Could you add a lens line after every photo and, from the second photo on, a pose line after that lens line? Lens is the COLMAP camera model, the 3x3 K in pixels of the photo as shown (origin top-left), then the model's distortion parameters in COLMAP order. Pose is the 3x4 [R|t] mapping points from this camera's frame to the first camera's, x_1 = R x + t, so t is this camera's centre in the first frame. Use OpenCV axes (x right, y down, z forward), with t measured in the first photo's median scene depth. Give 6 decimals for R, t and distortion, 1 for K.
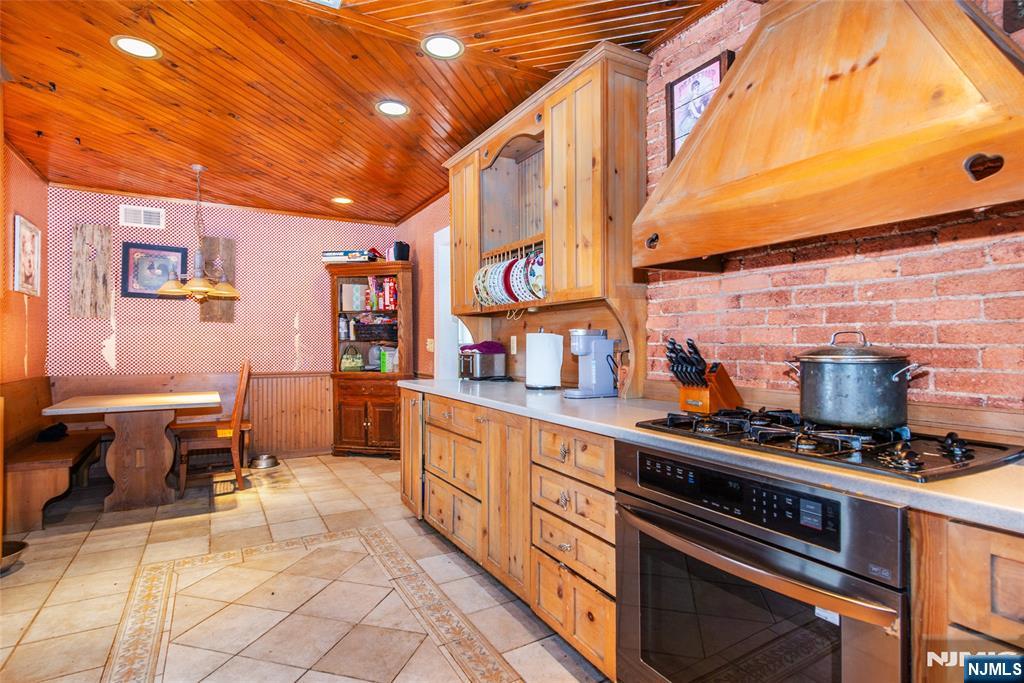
lens RADIAL K [[515.4, 0, 511.1], [0, 515.4, 340.3], [0, 0, 1]] dist [0.000649, 0.000016]
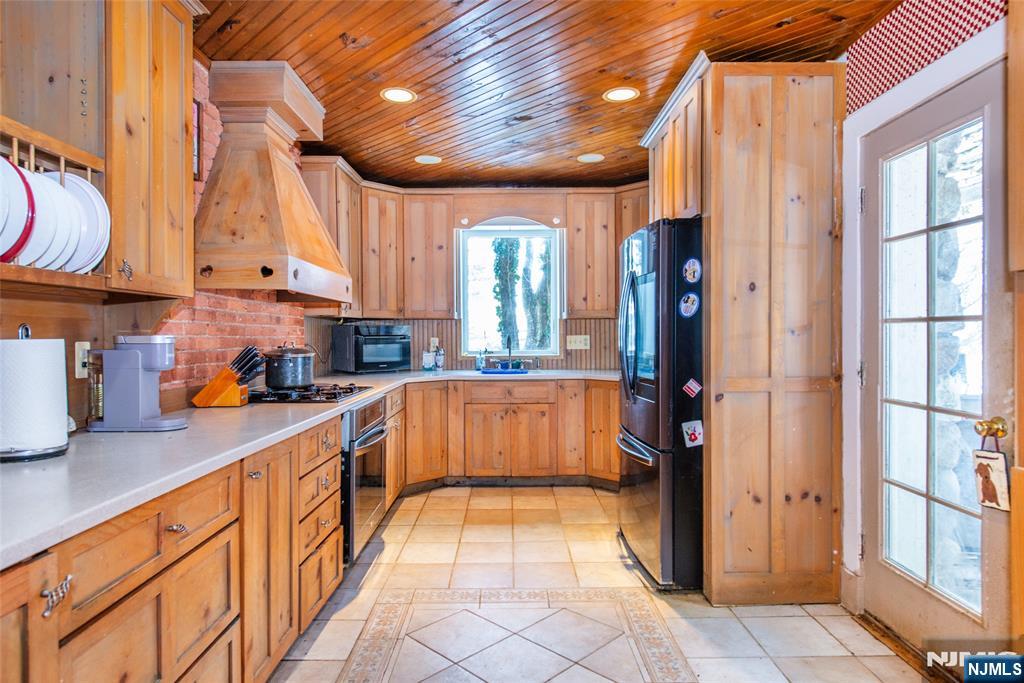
lens RADIAL K [[604.2, 0, 511.0], [0, 604.2, 342.6], [0, 0, 1]] dist [0.024835, -0.002253]
pose [[-0.871185, -0.001593, 0.490952, -0.900886], [0.001974, 0.999975, 0.006748, -0.020427], [-0.490951, 0.006848, -0.871160, 1.905671]]
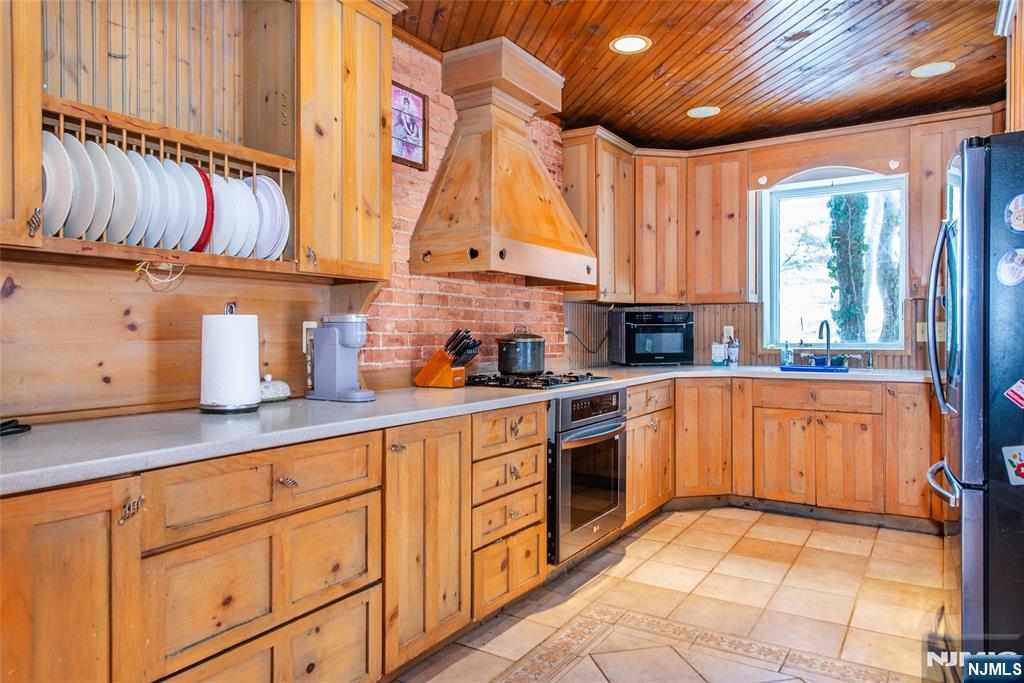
lens RADIAL K [[687.4, 0, 507.0], [0, 687.4, 335.9], [0, 0, 1]] dist [0.042974, -0.021100]
pose [[-0.470236, -0.003572, 0.882533, -1.148996], [-0.003455, 0.999992, 0.002207, 0.009830], [-0.882534, -0.002011, -0.470245, 1.637855]]
